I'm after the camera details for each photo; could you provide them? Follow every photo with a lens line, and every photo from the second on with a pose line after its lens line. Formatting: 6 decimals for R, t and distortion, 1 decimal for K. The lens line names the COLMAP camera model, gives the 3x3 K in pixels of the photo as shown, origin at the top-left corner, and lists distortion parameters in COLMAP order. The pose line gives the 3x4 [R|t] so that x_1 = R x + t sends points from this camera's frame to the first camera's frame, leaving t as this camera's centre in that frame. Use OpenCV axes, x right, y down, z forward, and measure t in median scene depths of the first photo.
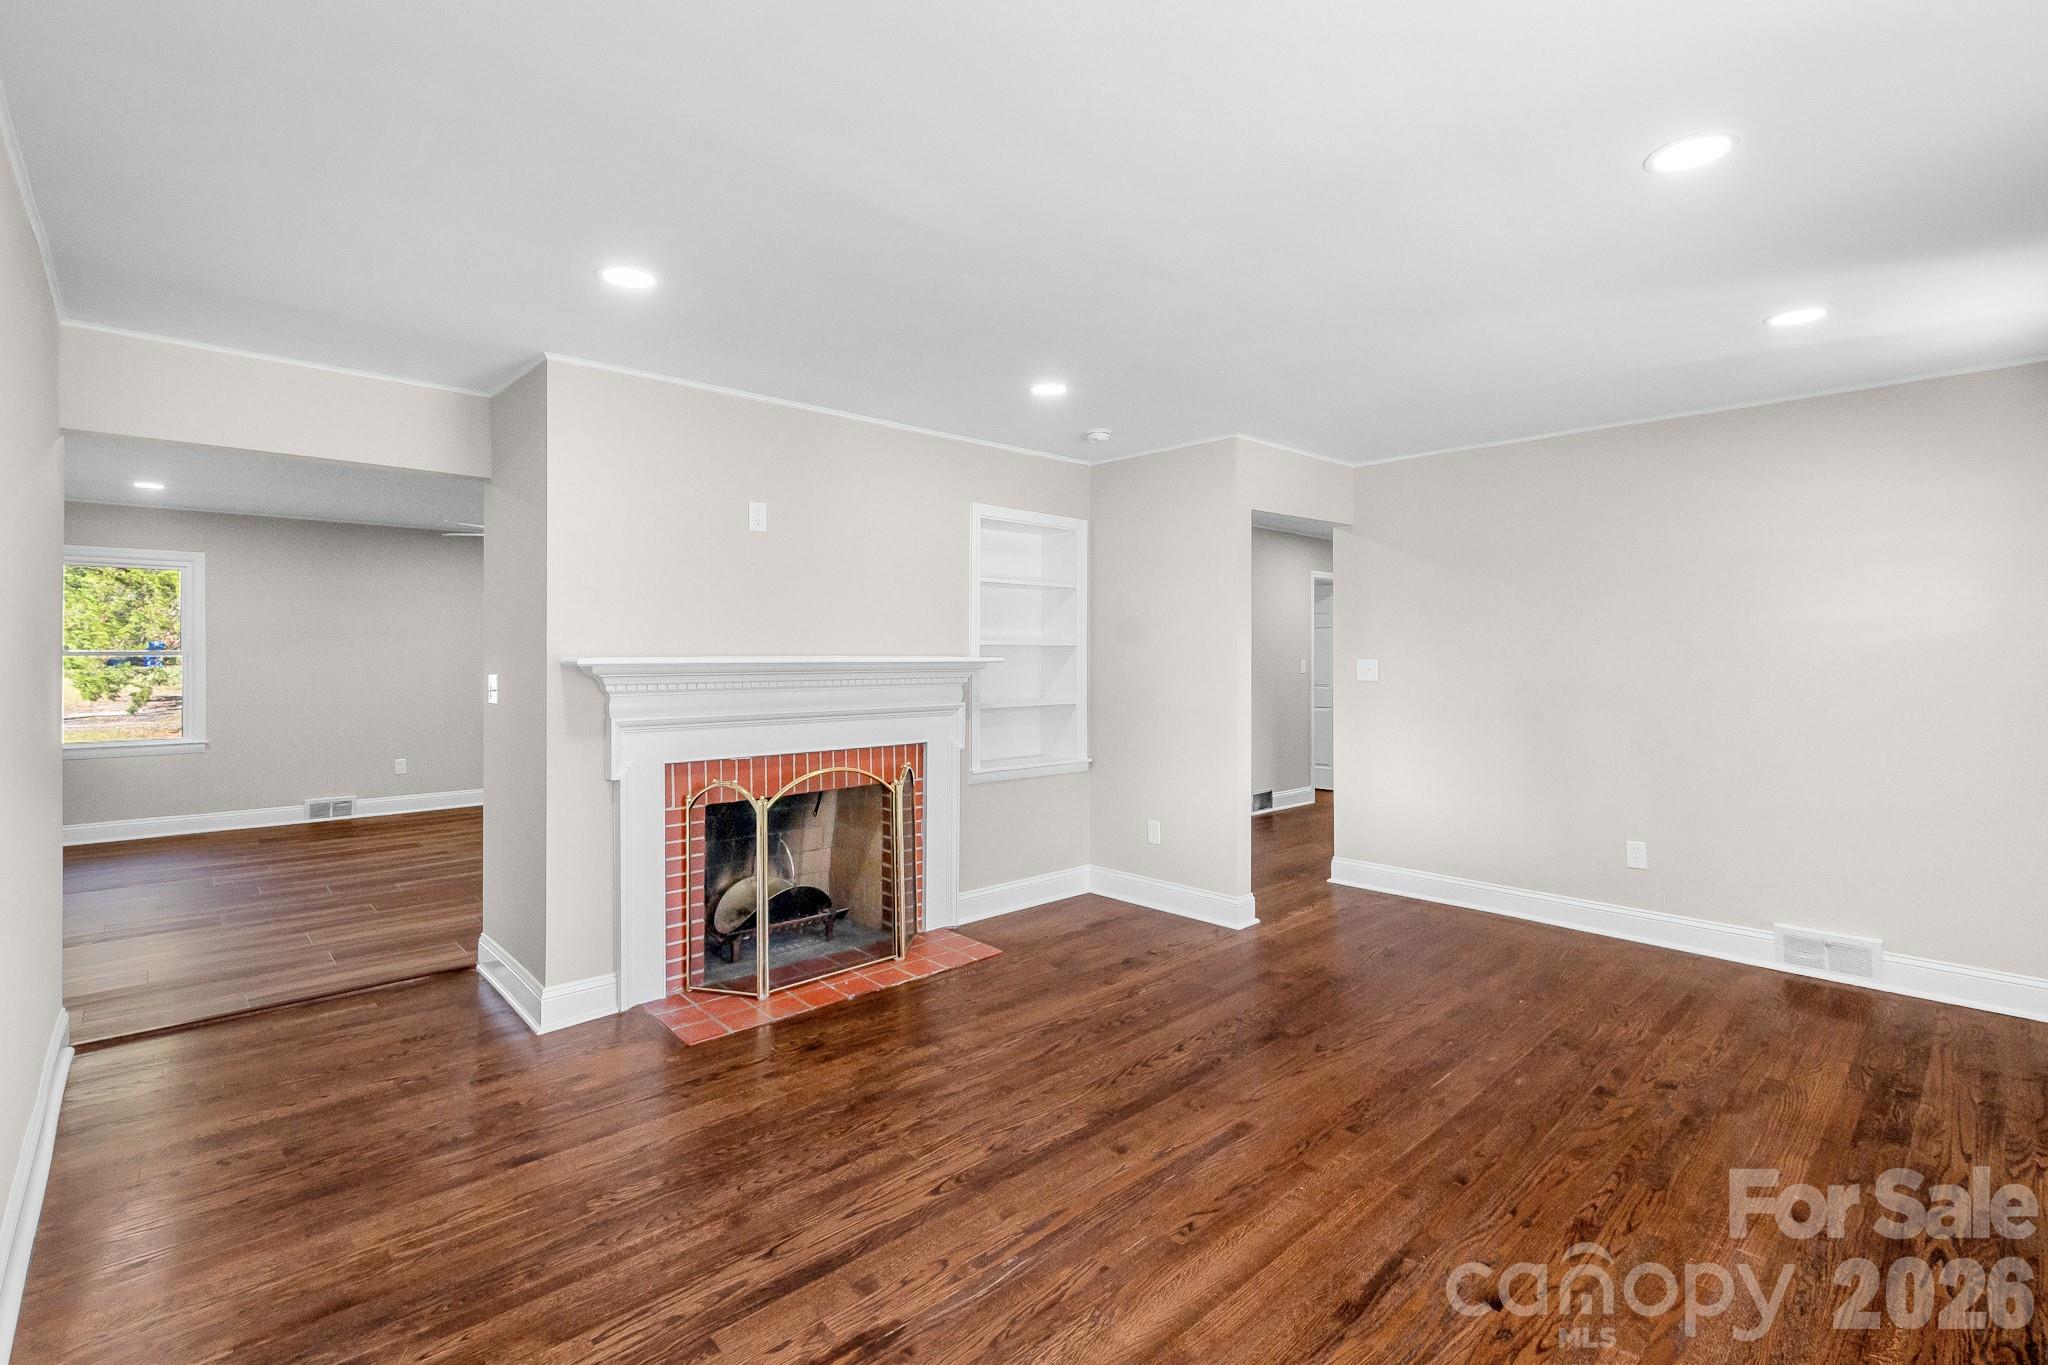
lens RADIAL K [[935.9, 0, 1023.3], [0, 935.9, 633.8], [0, 0, 1]] dist [0.003708, 0.000103]
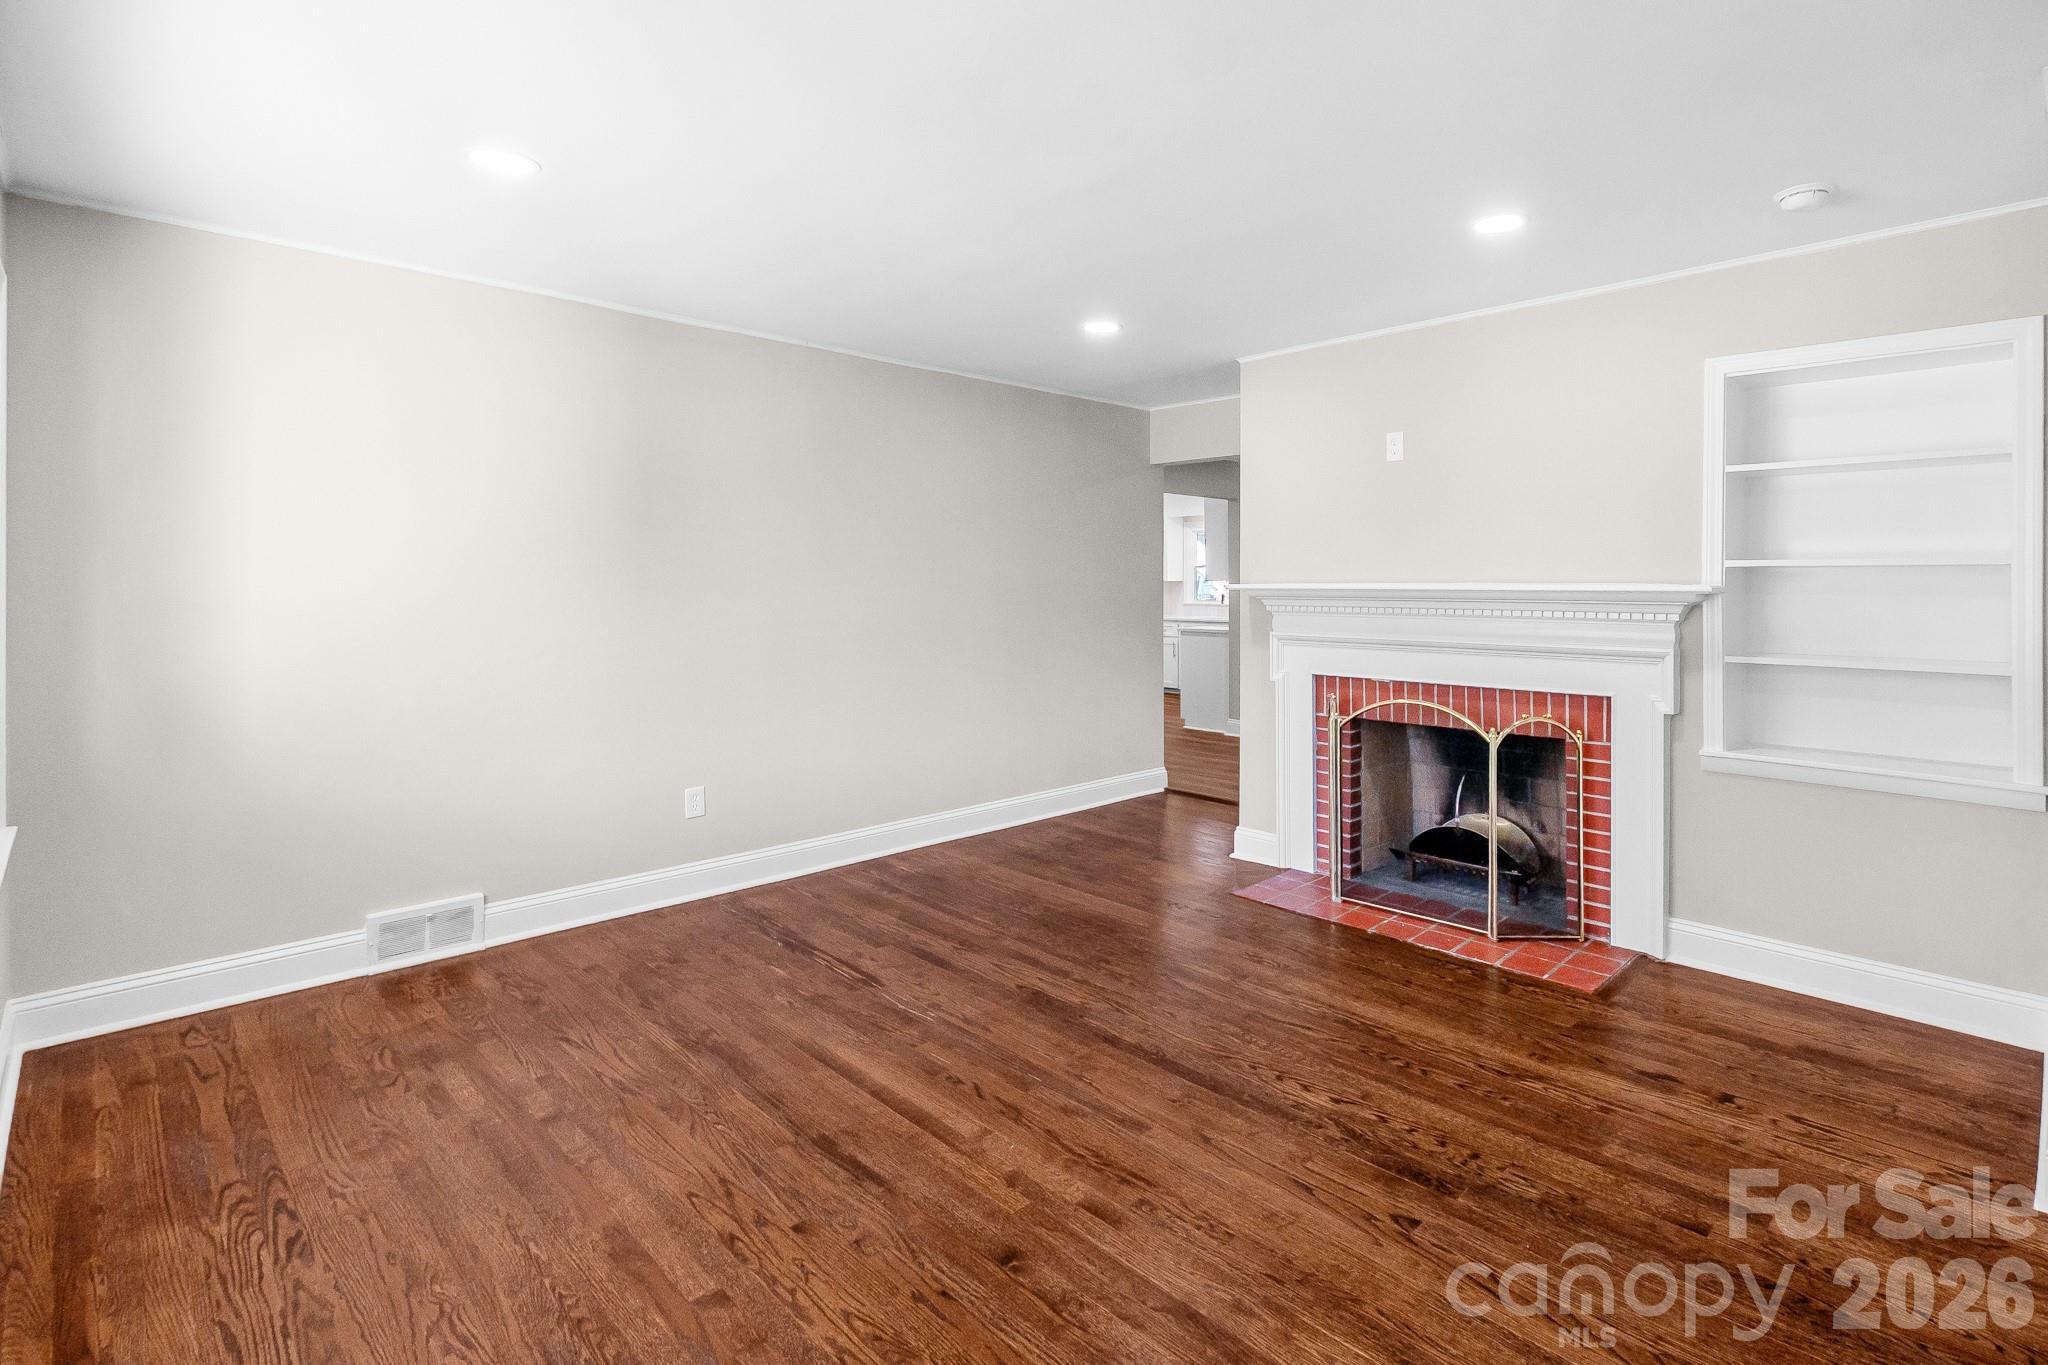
lens RADIAL K [[879.5, 0, 1026.1], [0, 879.5, 595.1], [0, 0, 1]] dist [0.019734, 0.000136]
pose [[0.062136, 0.022240, -0.997820, 0.678965], [0.029582, 0.999271, 0.024114, 0.001532], [0.997629, -0.031015, 0.061433, 0.554815]]
